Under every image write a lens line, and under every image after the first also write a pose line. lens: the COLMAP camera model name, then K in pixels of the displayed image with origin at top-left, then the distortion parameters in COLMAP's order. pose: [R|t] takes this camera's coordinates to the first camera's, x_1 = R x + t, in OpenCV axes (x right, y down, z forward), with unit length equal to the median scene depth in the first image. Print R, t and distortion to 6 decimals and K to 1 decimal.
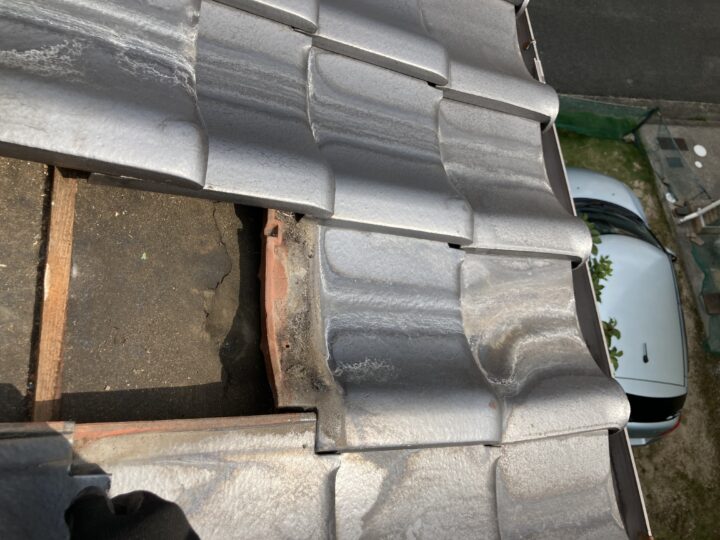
lens RADIAL K [[591.2, 0, 360.0], [0, 591.2, 270.2], [0, 0, 1]] dist [-0.012999, -0.004557]
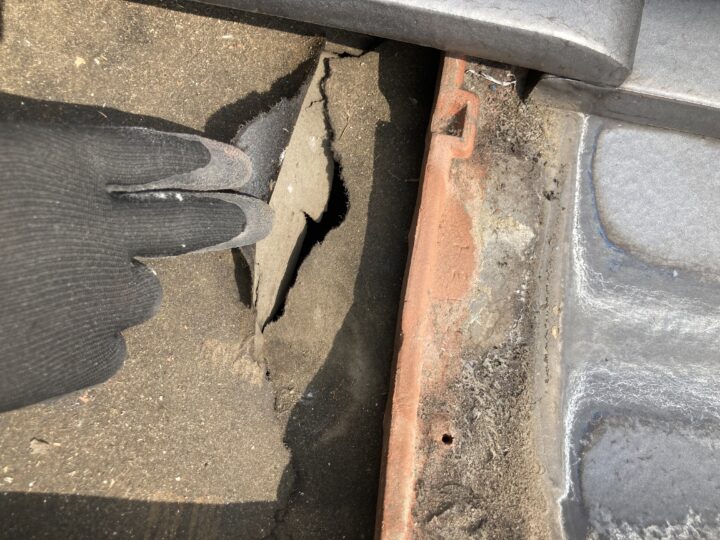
lens RADIAL K [[591.2, 0, 359.7], [0, 591.2, 268.0], [0, 0, 1]] dist [-0.012999, -0.004557]
pose [[0.894581, 0.102774, -0.434928, -0.025420], [-0.084765, 0.994552, 0.060665, 0.009857], [0.438793, -0.017403, 0.898419, 0.630383]]
